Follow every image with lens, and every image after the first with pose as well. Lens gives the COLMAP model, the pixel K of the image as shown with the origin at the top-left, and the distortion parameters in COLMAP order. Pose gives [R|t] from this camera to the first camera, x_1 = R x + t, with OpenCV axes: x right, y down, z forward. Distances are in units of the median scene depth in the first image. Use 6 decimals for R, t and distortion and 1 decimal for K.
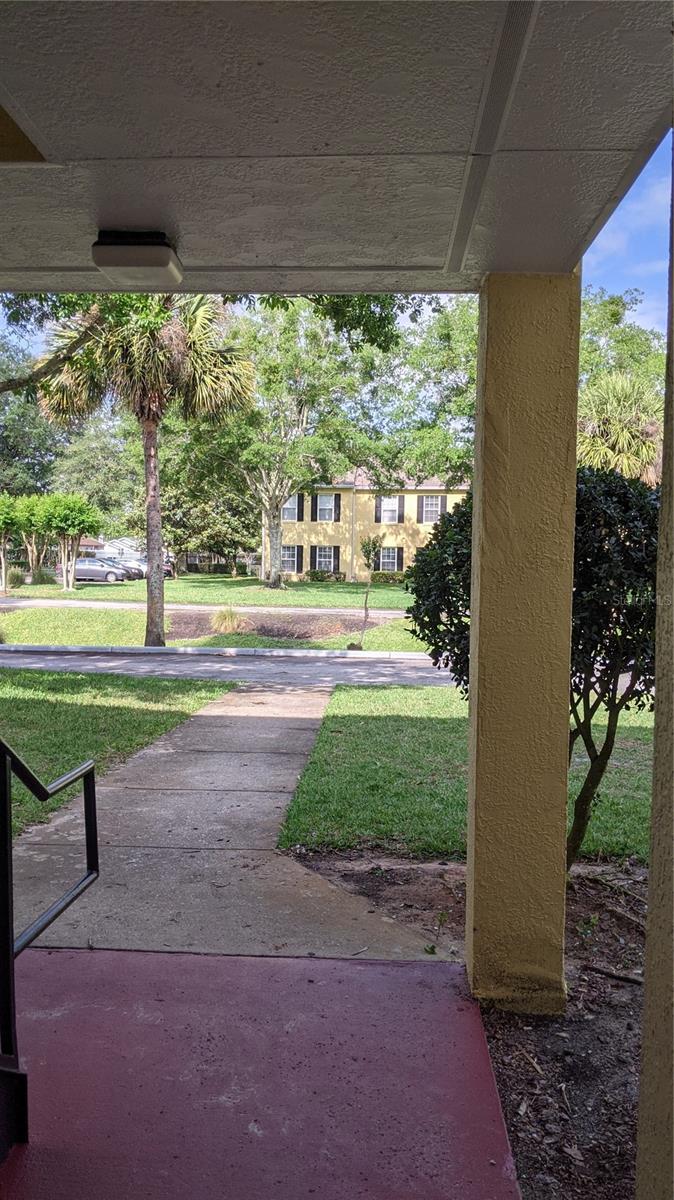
lens RADIAL K [[943.8, 0, 337.0], [0, 943.8, 600.0], [0, 0, 1]] dist [0.051431, -0.099566]
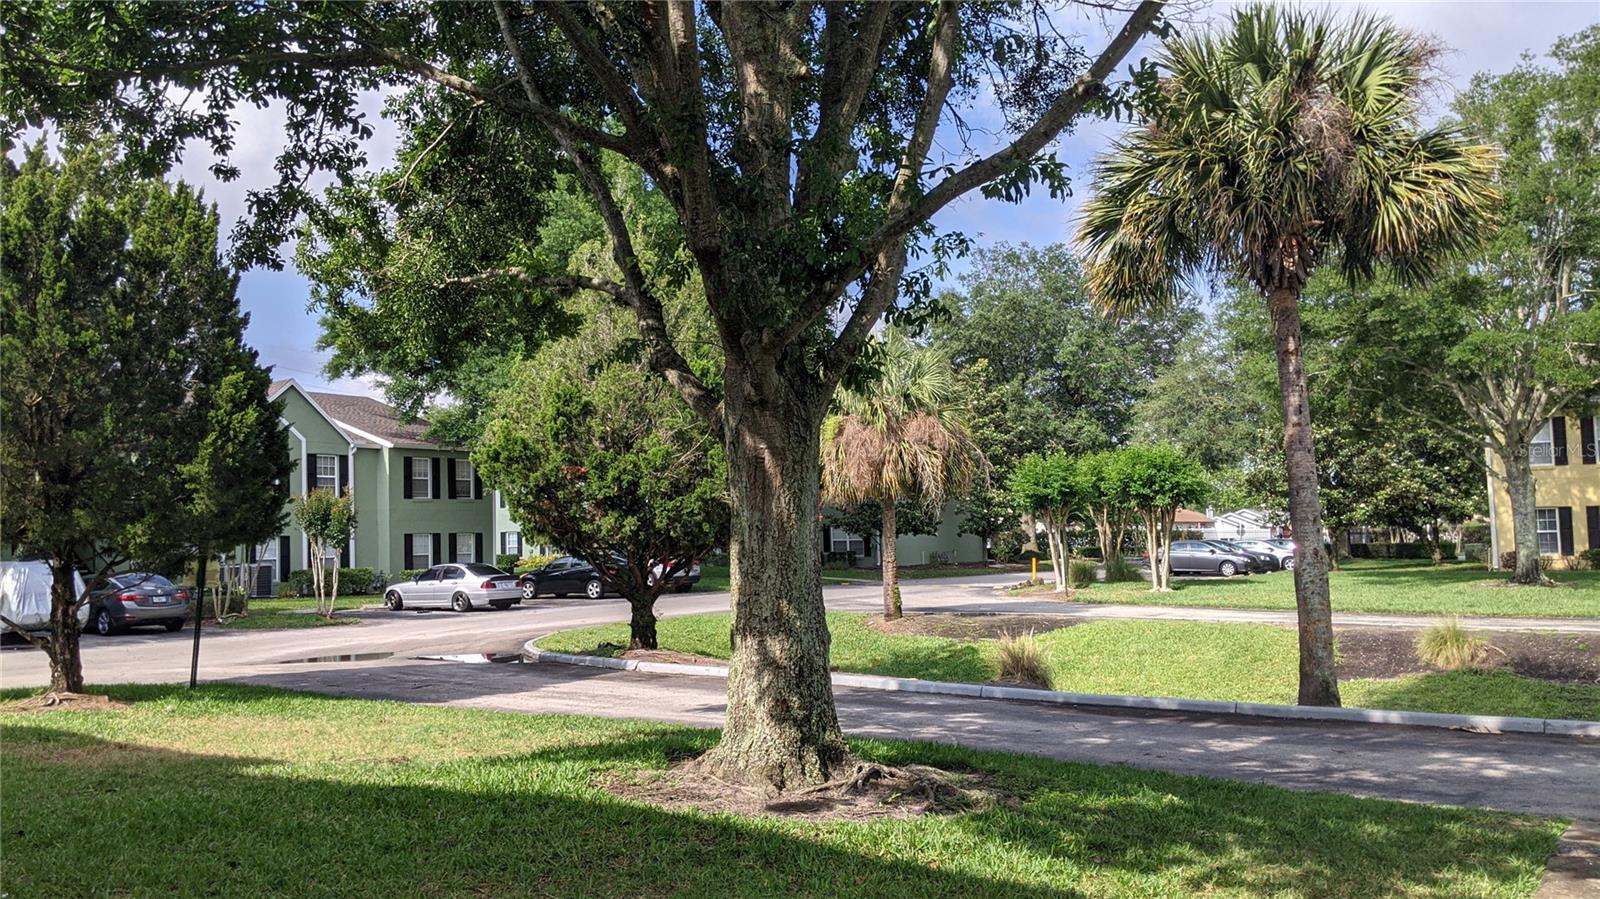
lens RADIAL K [[1258.5, 0, 732.8], [0, 1258.5, 429.2], [0, 0, 1]] dist [0.051431, -0.099566]
pose [[0.822299, -0.080115, -0.563388, -0.024397], [0.004641, 0.990951, -0.134142, -0.004926], [0.569037, 0.107691, 0.815230, 0.104207]]
